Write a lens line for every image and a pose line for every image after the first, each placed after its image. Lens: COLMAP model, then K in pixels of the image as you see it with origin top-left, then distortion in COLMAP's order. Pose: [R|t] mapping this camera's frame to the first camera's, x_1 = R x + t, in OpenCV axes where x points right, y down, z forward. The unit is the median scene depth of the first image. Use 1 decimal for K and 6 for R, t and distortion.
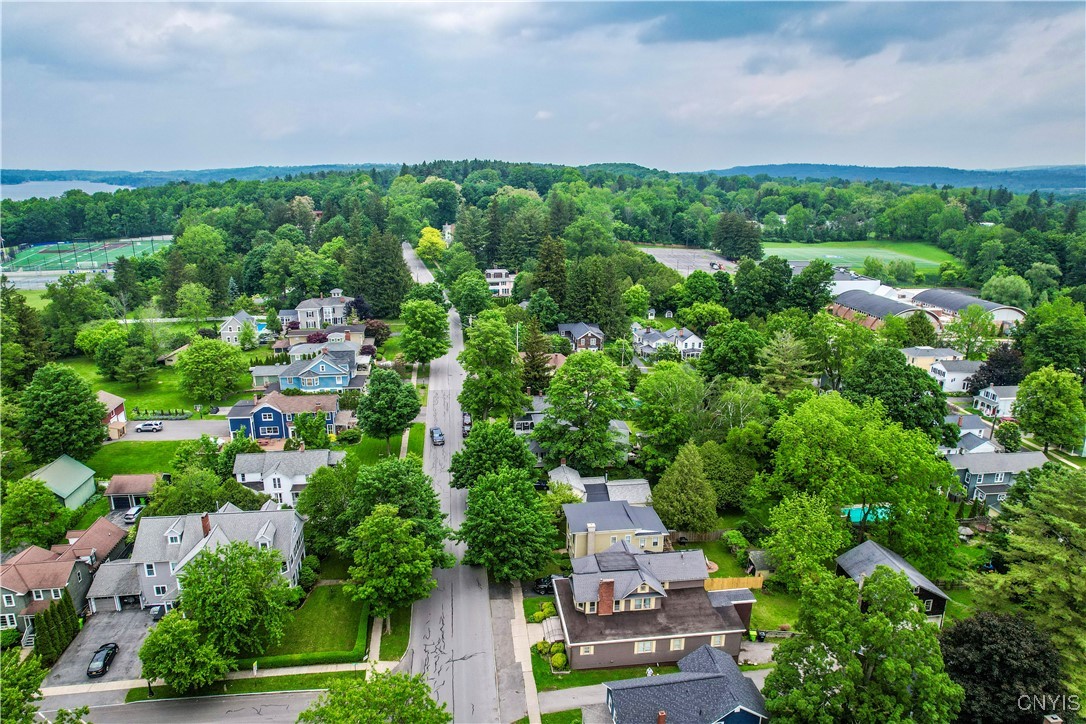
lens RADIAL K [[693.4, 0, 543.7], [0, 693.4, 360.1], [0, 0, 1]] dist [-0.061301, 0.049638]
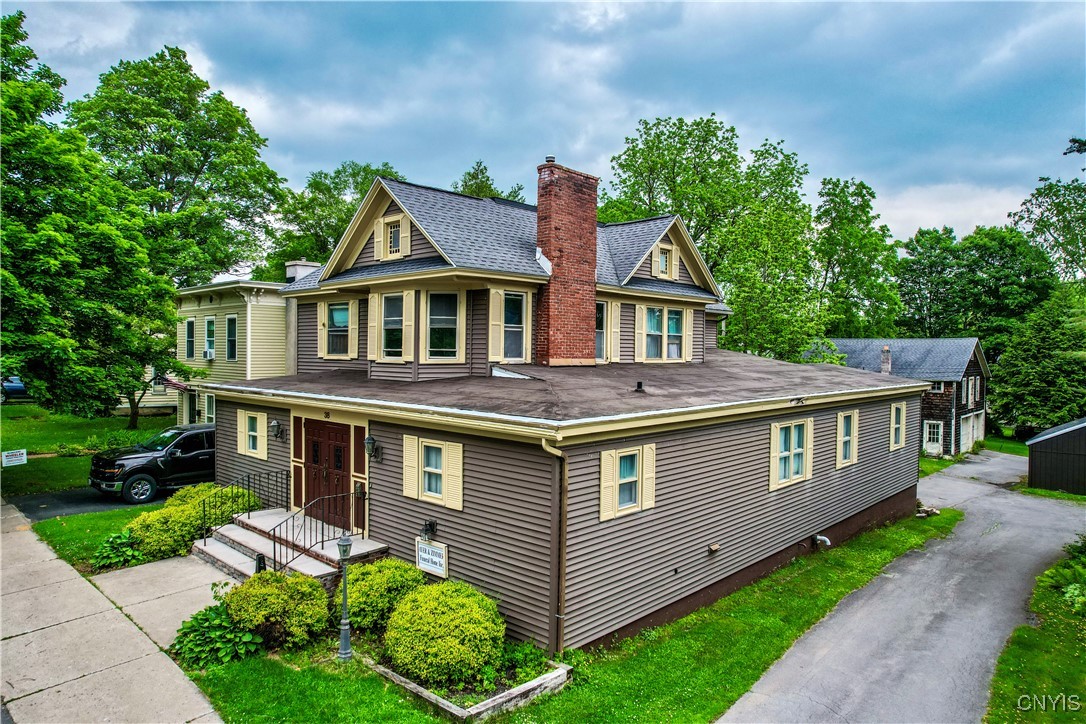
lens RADIAL K [[693.4, 0, 541.6], [0, 693.4, 370.0], [0, 0, 1]] dist [-0.061301, 0.049638]
pose [[0.761197, -0.019739, 0.648220, -0.048475], [0.170132, 0.970607, -0.170229, 0.402636], [-0.625806, 0.239861, 0.742181, 0.852565]]
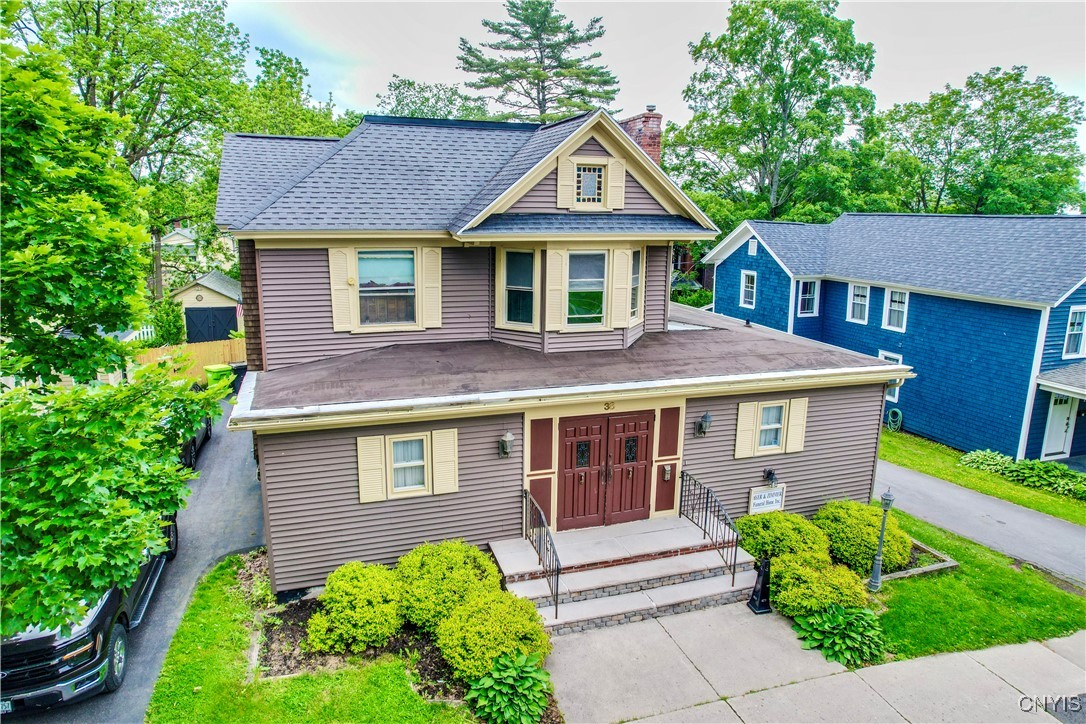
lens RADIAL K [[693.4, 0, 538.8], [0, 693.4, 364.3], [0, 0, 1]] dist [-0.061301, 0.049638]
pose [[-0.203118, -0.225555, 0.952821, -0.116246], [0.248710, 0.929306, 0.273007, 0.318330], [-0.947041, 0.292429, -0.132661, 1.059748]]
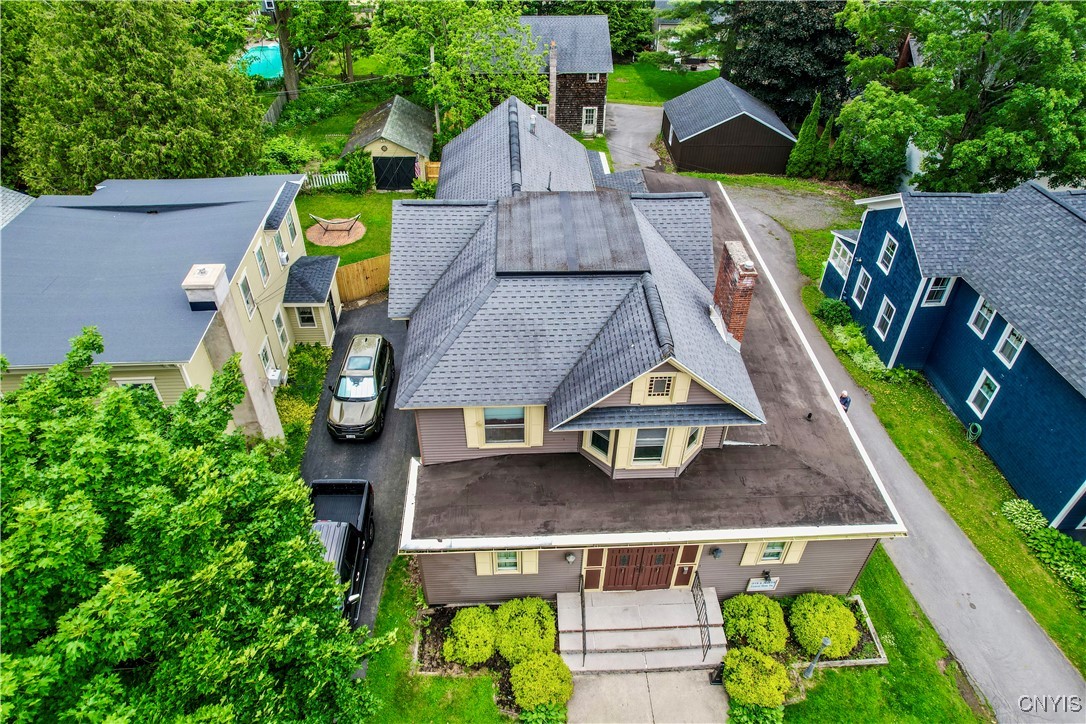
lens RADIAL K [[693.4, 0, 537.4], [0, 693.4, 360.3], [0, 0, 1]] dist [-0.061301, 0.049638]
pose [[0.075205, -0.644007, 0.761314, -0.108246], [0.258149, 0.750022, 0.608955, 0.184994], [-0.963174, 0.150736, 0.222655, 1.002215]]
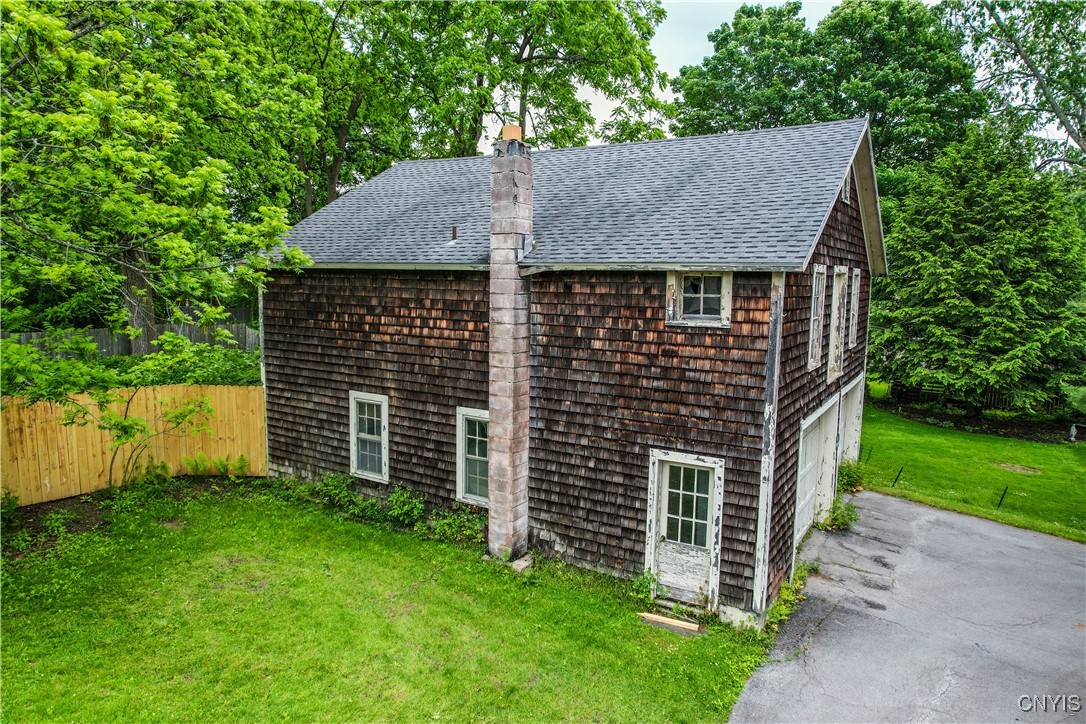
lens RADIAL K [[693.4, 0, 537.7], [0, 693.4, 364.9], [0, 0, 1]] dist [-0.061301, 0.049638]
pose [[0.628166, -0.099714, 0.771663, 0.407552], [0.200820, 0.978930, -0.036979, 0.387129], [-0.751717, 0.178194, 0.634955, 1.002096]]
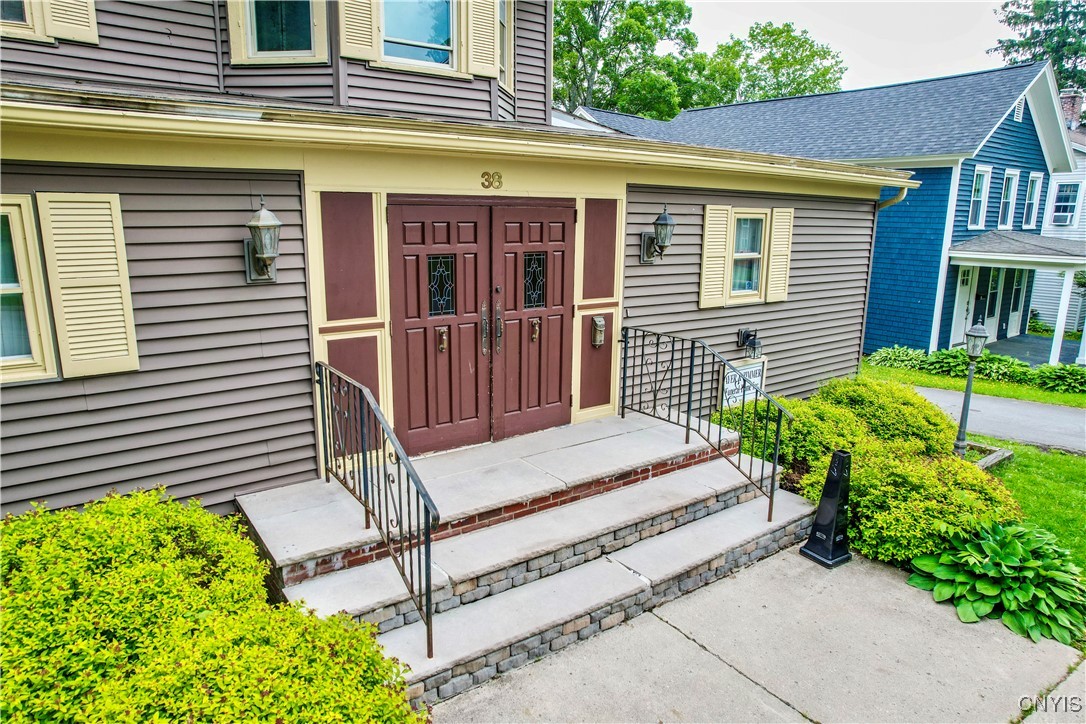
lens RADIAL K [[693.4, 0, 535.8], [0, 693.4, 368.2], [0, 0, 1]] dist [-0.061301, 0.049638]
pose [[-0.489286, -0.207581, 0.847059, -0.041846], [0.218408, 0.911145, 0.349445, 0.367079], [-0.844332, 0.355983, -0.400474, 1.059258]]
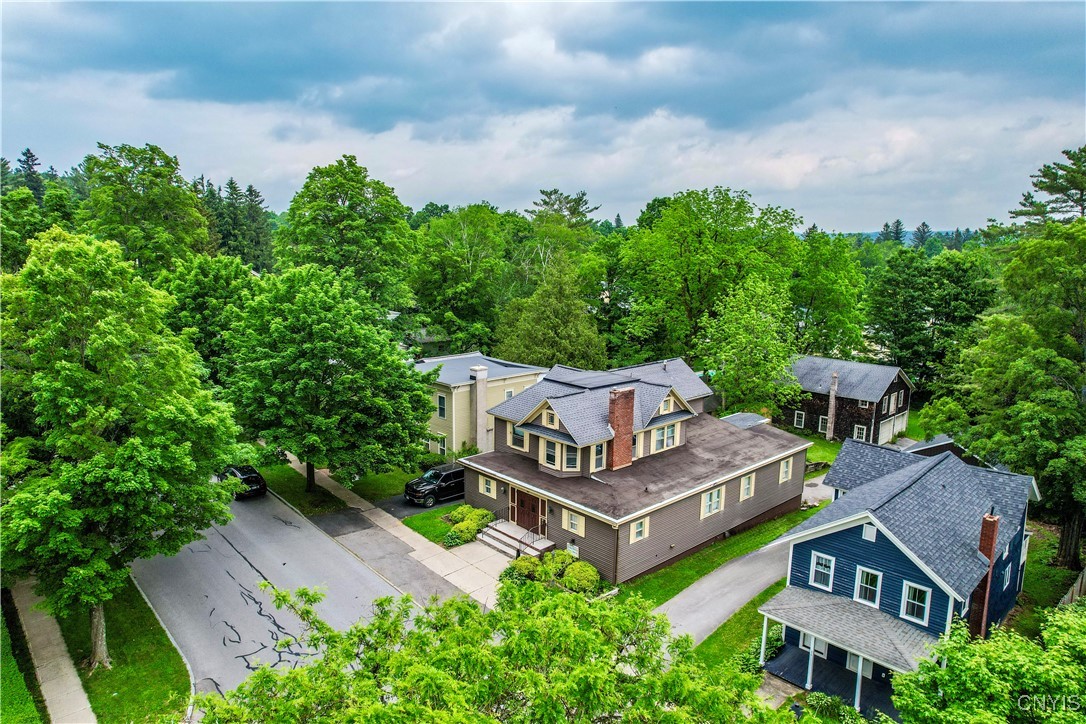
lens RADIAL K [[693.4, 0, 539.4], [0, 693.4, 372.5], [0, 0, 1]] dist [-0.061301, 0.049638]
pose [[0.808159, -0.111337, 0.578345, -0.237001], [0.155576, 0.987447, -0.027303, 0.306053], [-0.568045, 0.112041, 0.815335, 0.619257]]
